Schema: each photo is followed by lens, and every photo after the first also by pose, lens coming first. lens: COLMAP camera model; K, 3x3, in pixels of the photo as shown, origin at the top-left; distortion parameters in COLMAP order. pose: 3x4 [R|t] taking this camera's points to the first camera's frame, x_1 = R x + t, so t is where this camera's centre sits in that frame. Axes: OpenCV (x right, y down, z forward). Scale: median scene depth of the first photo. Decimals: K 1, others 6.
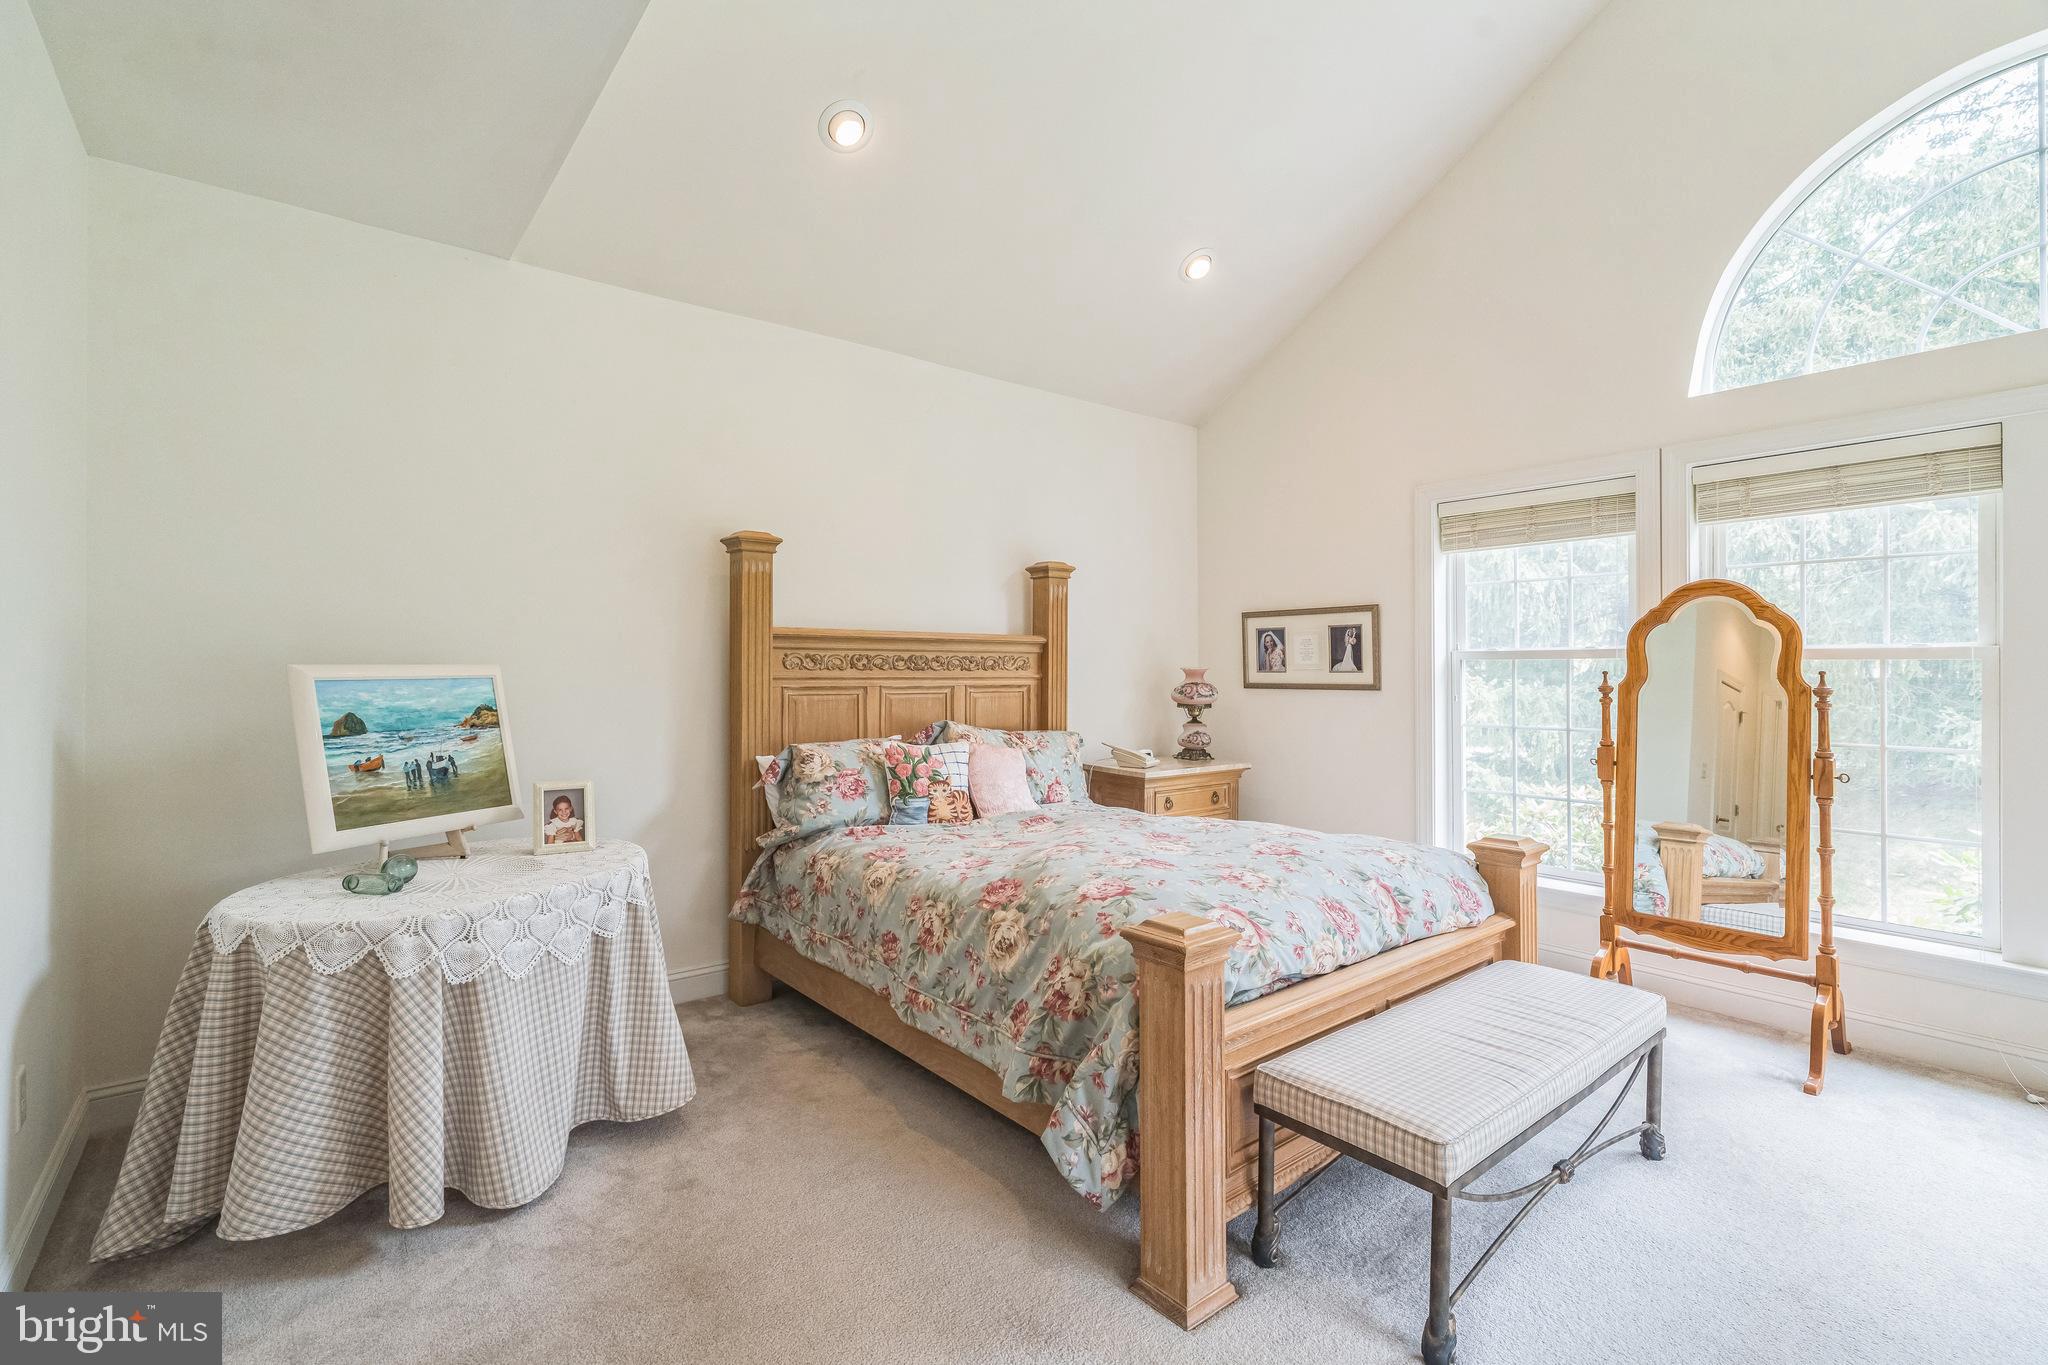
lens RADIAL K [[929.4, 0, 1037.4], [0, 929.4, 673.0], [0, 0, 1]] dist [-0.007597, 0.000948]
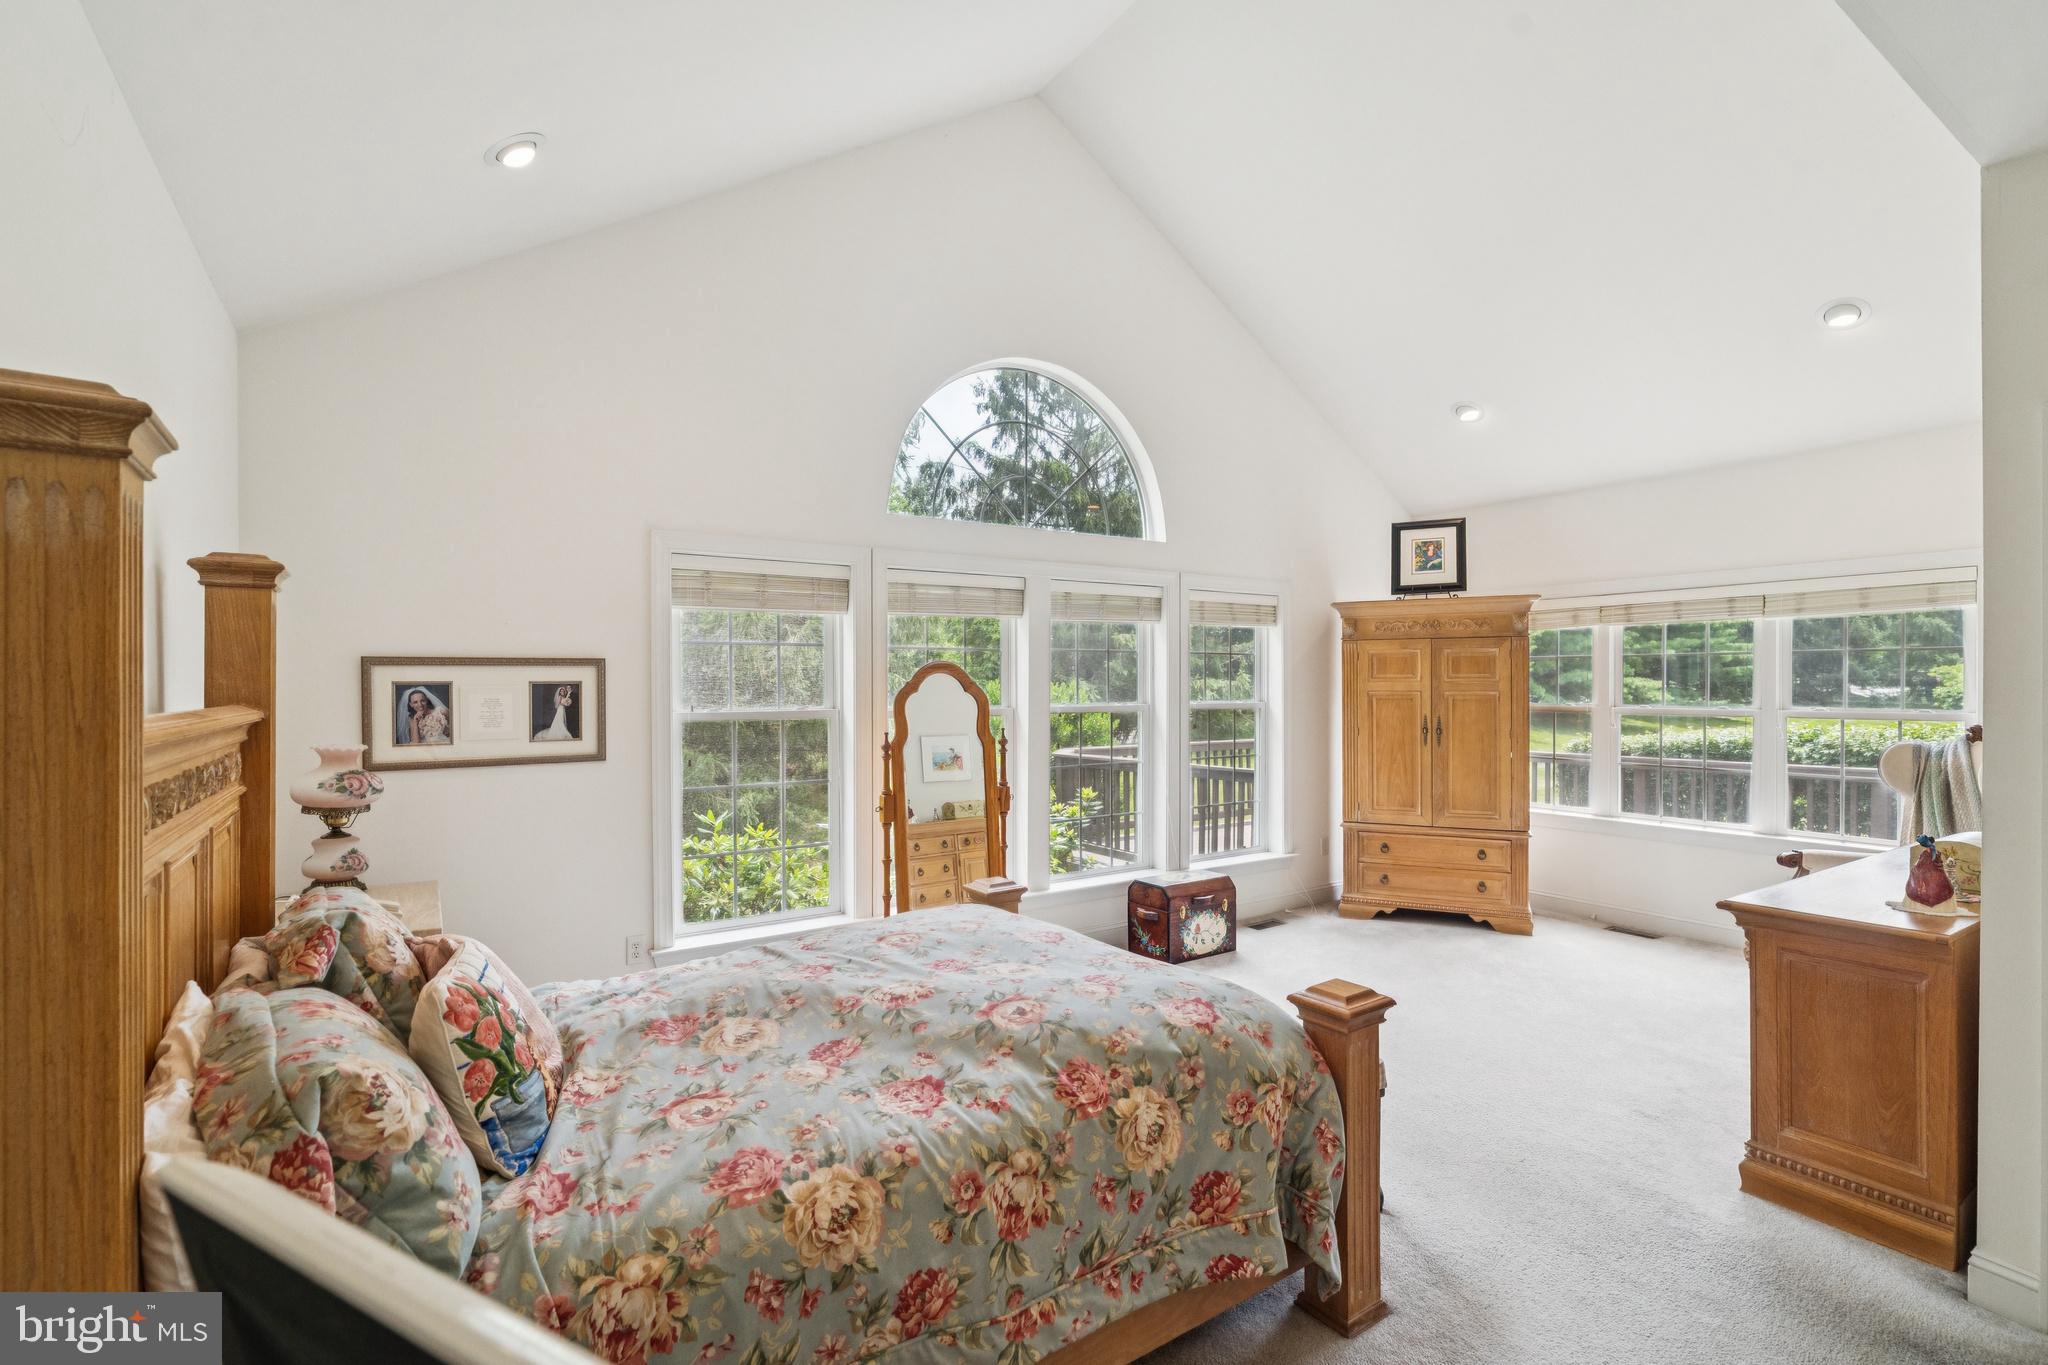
lens RADIAL K [[929.4, 0, 1034.7], [0, 929.4, 682.0], [0, 0, 1]] dist [-0.007597, 0.000948]
pose [[0.095738, 0.002417, 0.995404, -0.424896], [0.006291, 0.999976, -0.003033, -0.046867], [-0.995387, 0.006553, 0.095720, 0.520050]]
